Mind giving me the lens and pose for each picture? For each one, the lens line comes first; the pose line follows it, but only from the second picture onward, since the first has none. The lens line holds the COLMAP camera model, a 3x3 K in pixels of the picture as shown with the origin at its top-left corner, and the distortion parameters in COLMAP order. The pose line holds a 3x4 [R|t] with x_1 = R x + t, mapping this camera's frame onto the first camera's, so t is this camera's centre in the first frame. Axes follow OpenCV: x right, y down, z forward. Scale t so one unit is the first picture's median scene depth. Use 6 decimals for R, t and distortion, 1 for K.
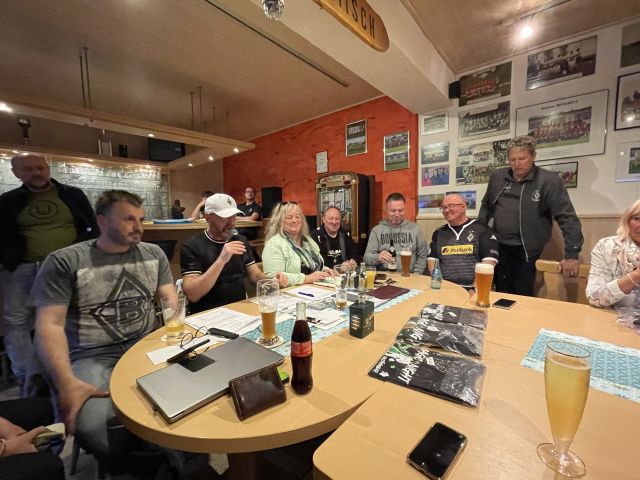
lens RADIAL K [[277.9, 0, 323.0], [0, 277.9, 239.6], [0, 0, 1]] dist [-0.014038, -0.000924]
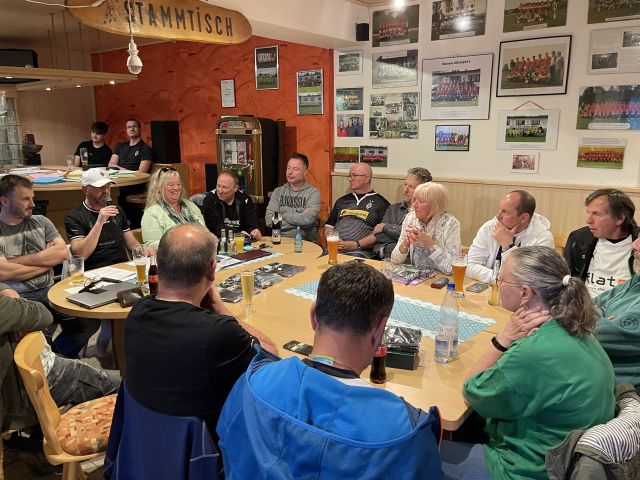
lens RADIAL K [[525.3, 0, 307.3], [0, 525.3, 239.5], [0, 0, 1]] dist [0.035196, -0.028344]
pose [[0.999253, -0.000171, 0.038638, 0.243648], [-0.004742, 0.991888, 0.127027, -0.100560], [-0.038347, -0.127116, 0.991146, -0.762819]]
